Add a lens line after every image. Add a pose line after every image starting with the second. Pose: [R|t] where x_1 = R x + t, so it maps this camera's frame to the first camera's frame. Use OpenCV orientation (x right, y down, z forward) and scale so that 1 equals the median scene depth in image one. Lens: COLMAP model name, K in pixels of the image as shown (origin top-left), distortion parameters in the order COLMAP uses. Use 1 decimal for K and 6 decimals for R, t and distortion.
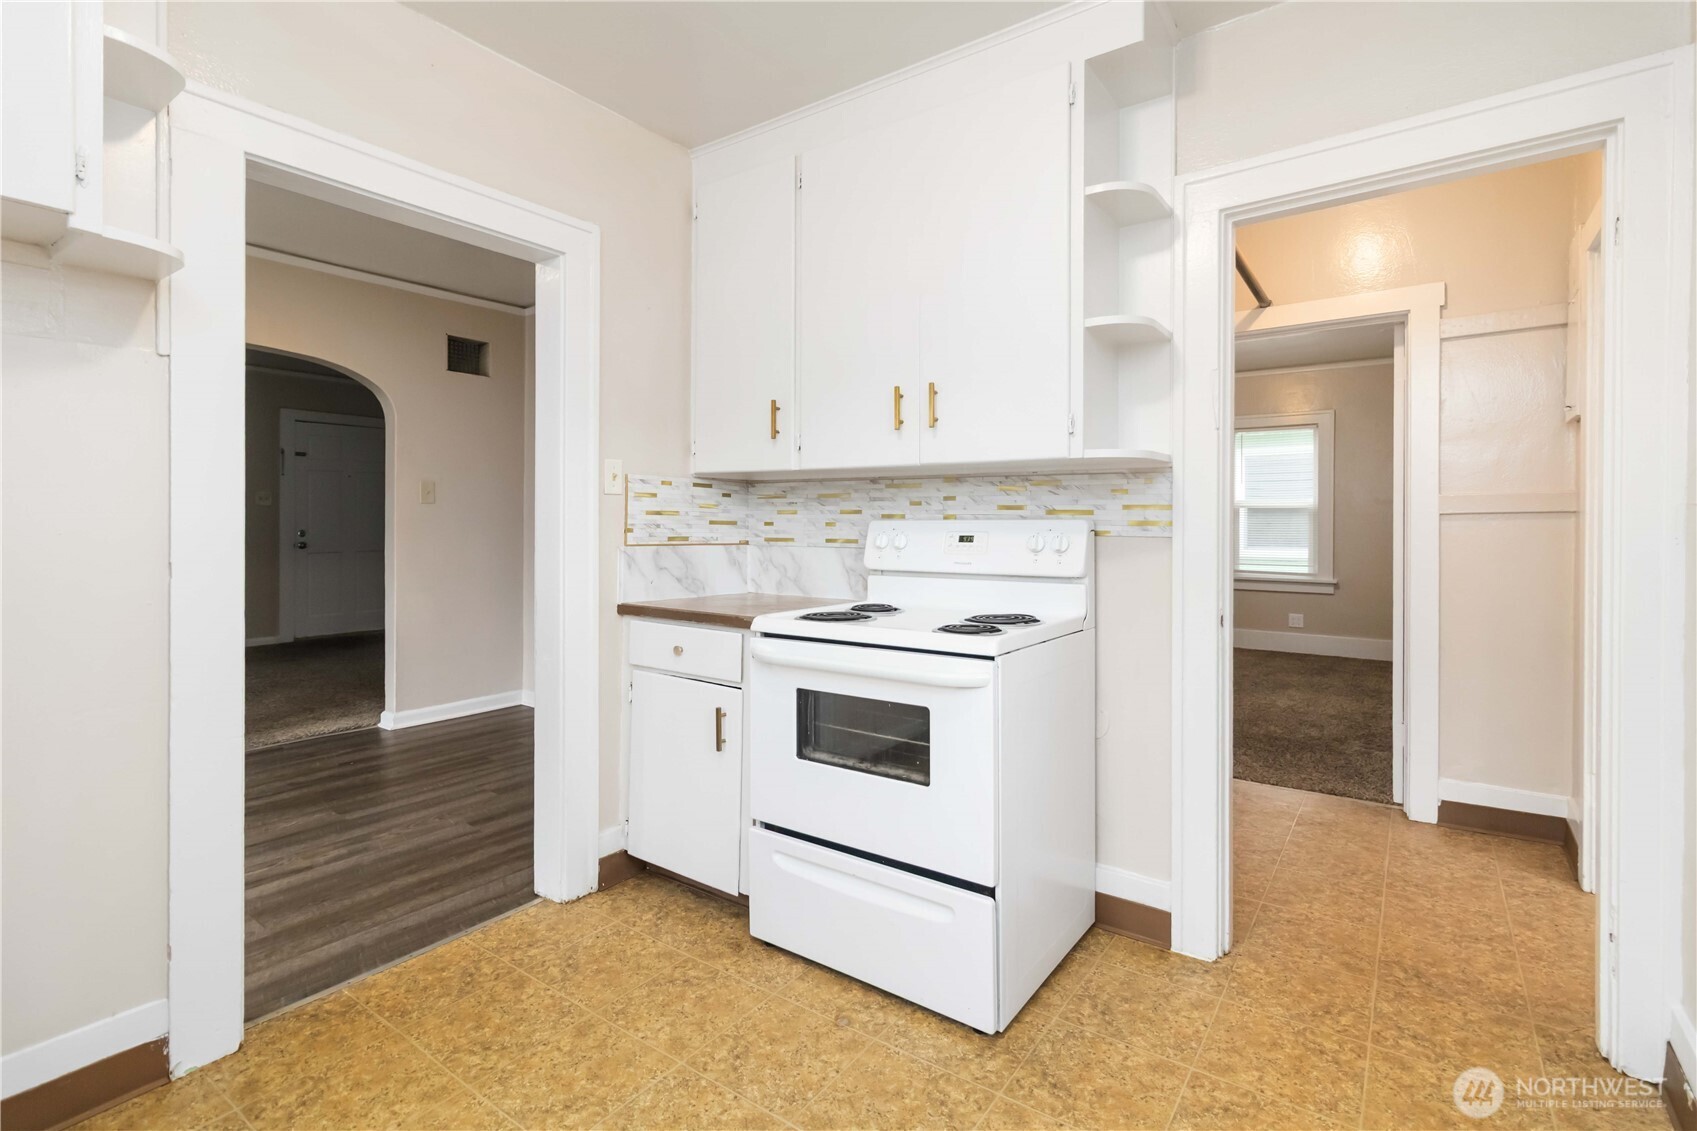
lens RADIAL K [[786.0, 0, 853.8], [0, 786.0, 524.9], [0, 0, 1]] dist [0.017901, 0.000174]
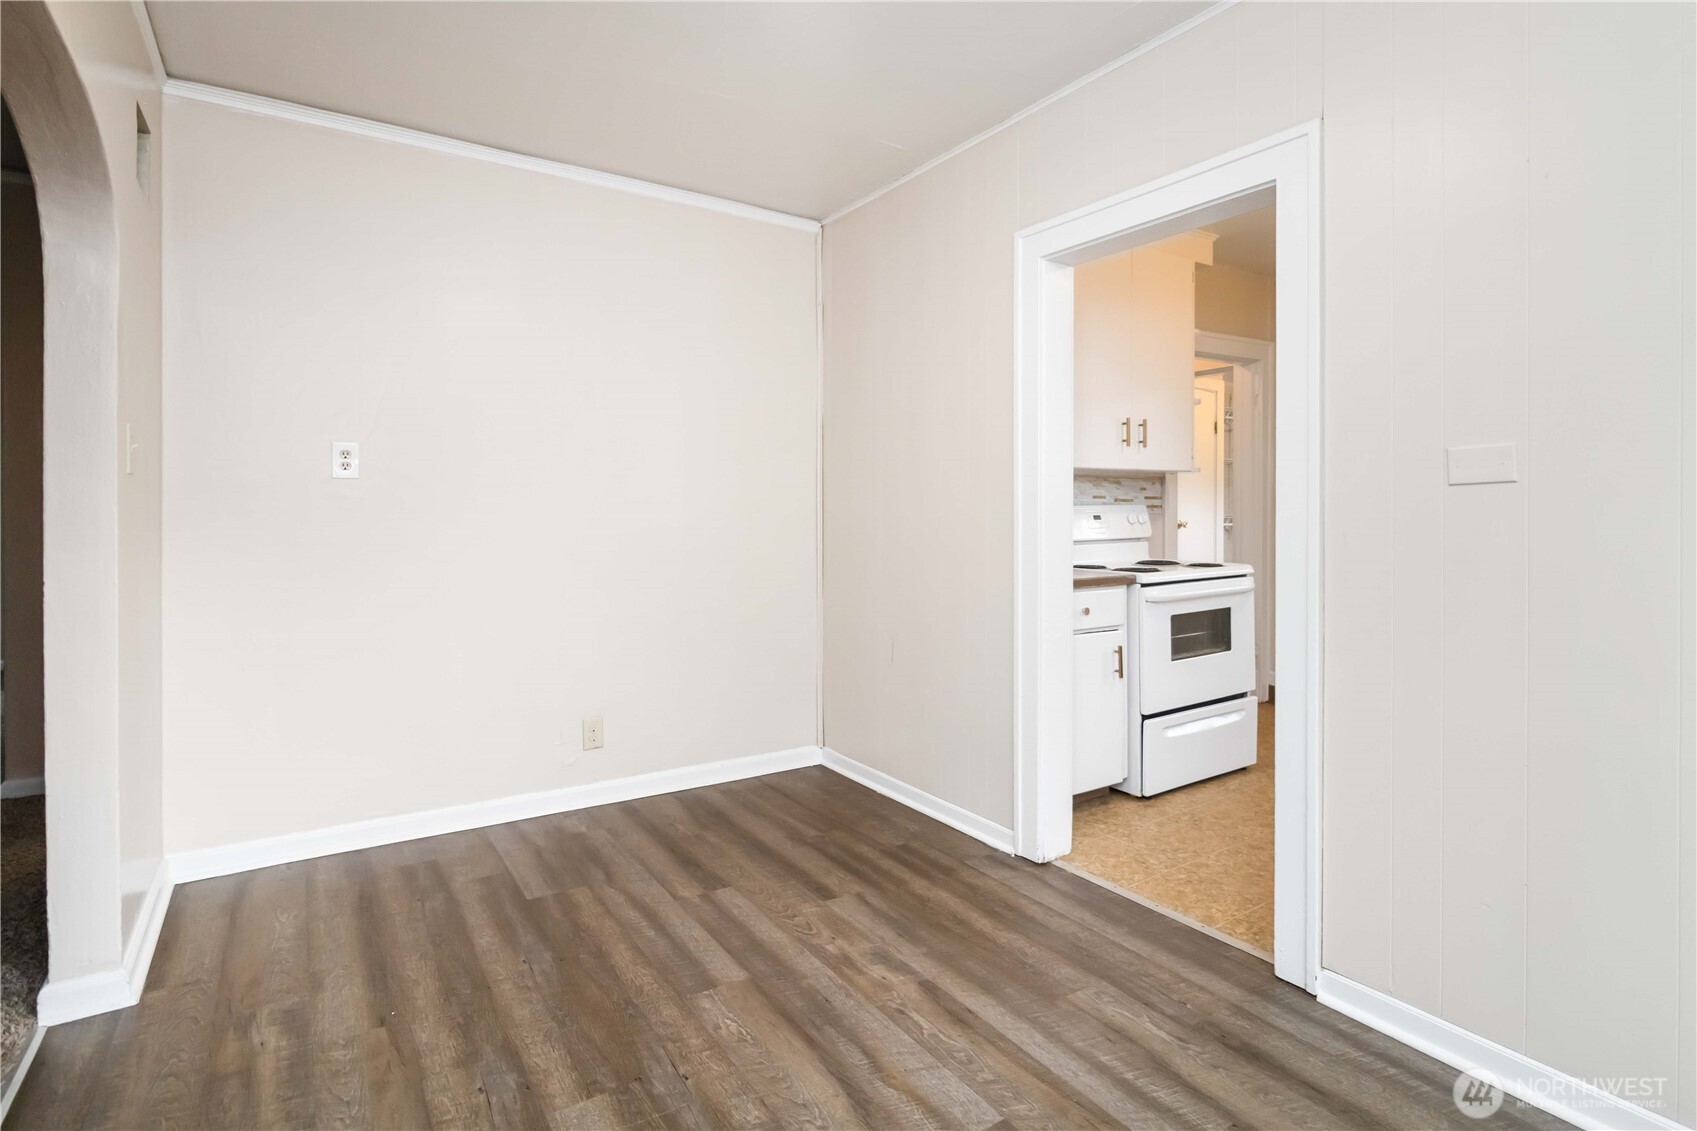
lens RADIAL K [[853.1, 0, 851.3], [0, 853.1, 511.3], [0, 0, 1]] dist [0.000177, 0.000069]
pose [[0.349552, -0.008439, 0.936879, -1.594298], [0.006069, 0.999959, 0.006743, -0.008267], [-0.936897, 0.003329, 0.349589, 0.871901]]
